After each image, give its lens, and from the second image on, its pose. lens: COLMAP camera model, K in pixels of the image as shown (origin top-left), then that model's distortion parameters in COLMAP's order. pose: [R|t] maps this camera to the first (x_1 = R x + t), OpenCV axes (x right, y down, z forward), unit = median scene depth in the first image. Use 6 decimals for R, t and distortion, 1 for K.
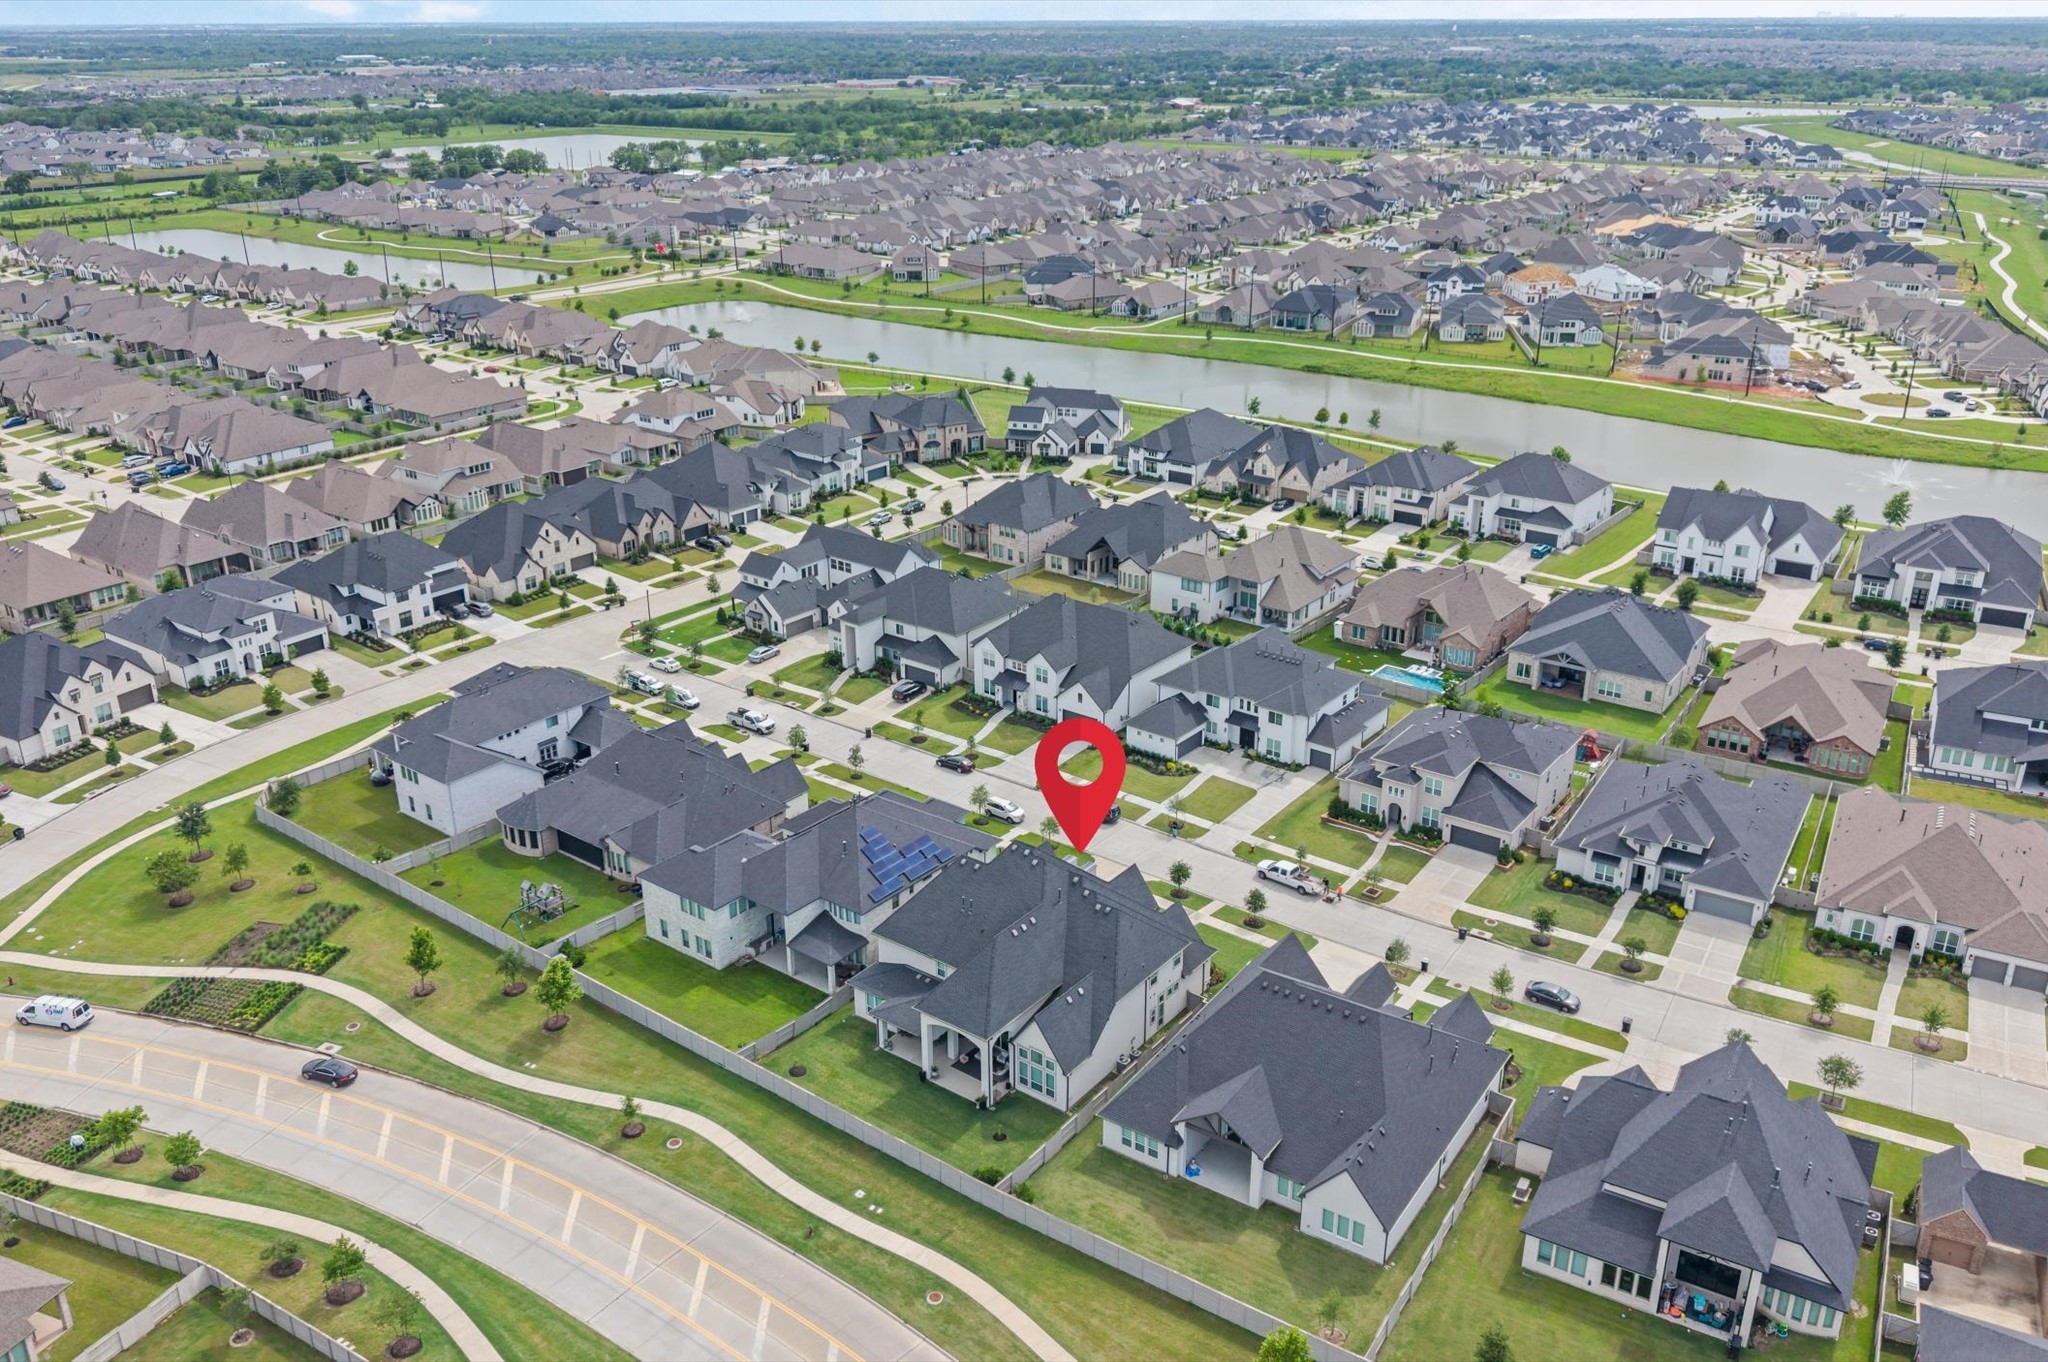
lens RADIAL K [[1612.5, 0, 1024.0], [0, 1612.5, 681.0], [0, 0, 1]] dist [0.006843, 0.005245]
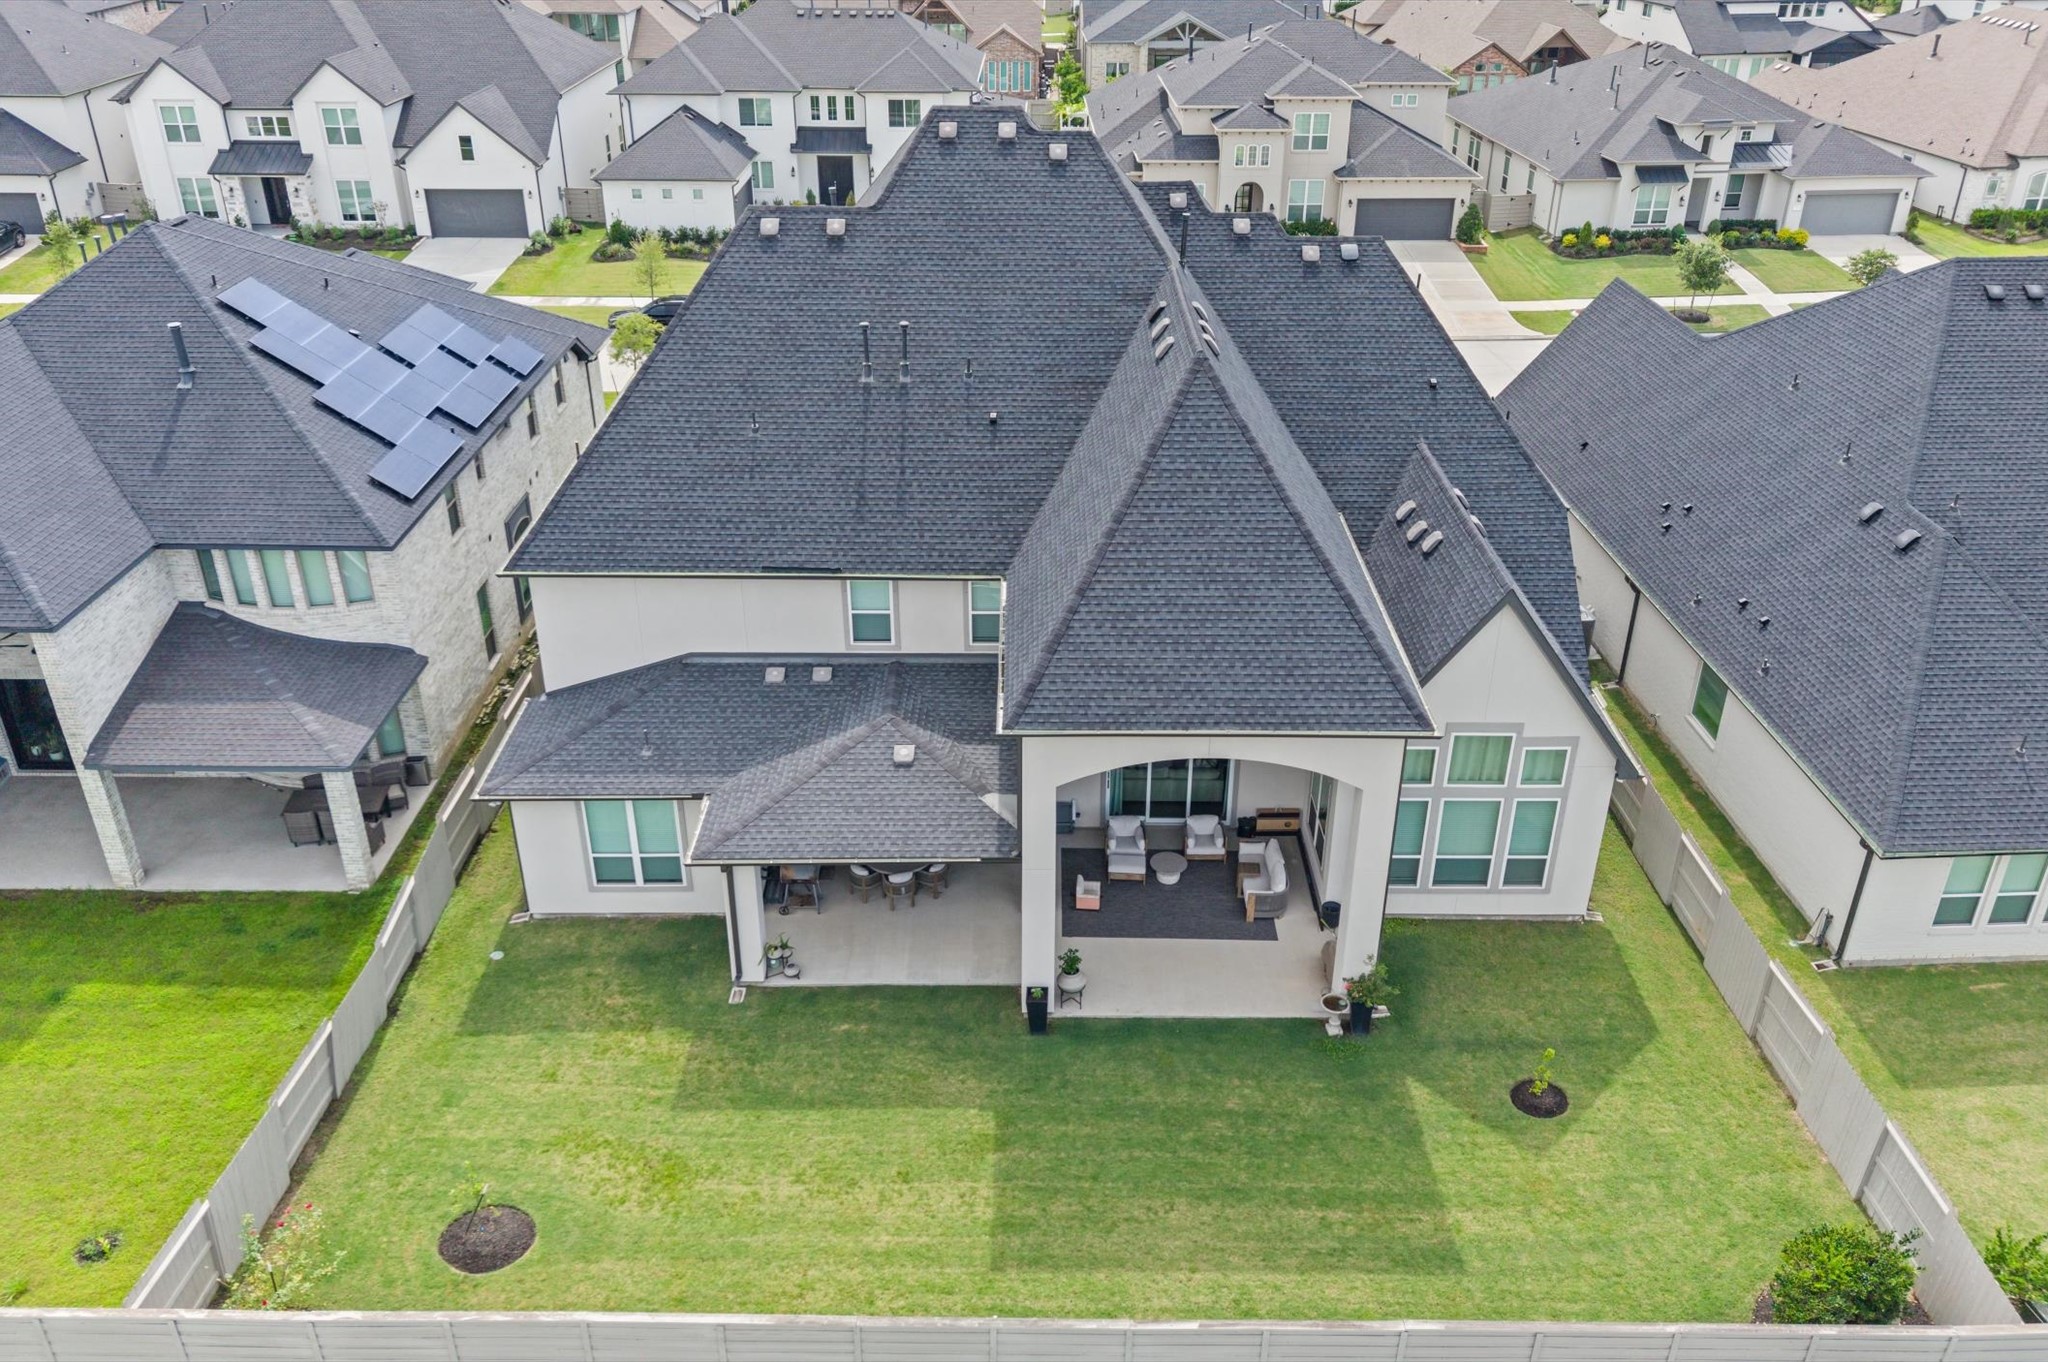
lens RADIAL K [[1612.5, 0, 1024.0], [0, 1612.5, 681.0], [0, 0, 1]] dist [0.006843, 0.005245]
pose [[0.790788, -0.284934, 0.541726, -0.125039], [0.229861, 0.958506, 0.168610, 0.111405], [-0.567290, -0.008813, 0.823471, 0.569935]]
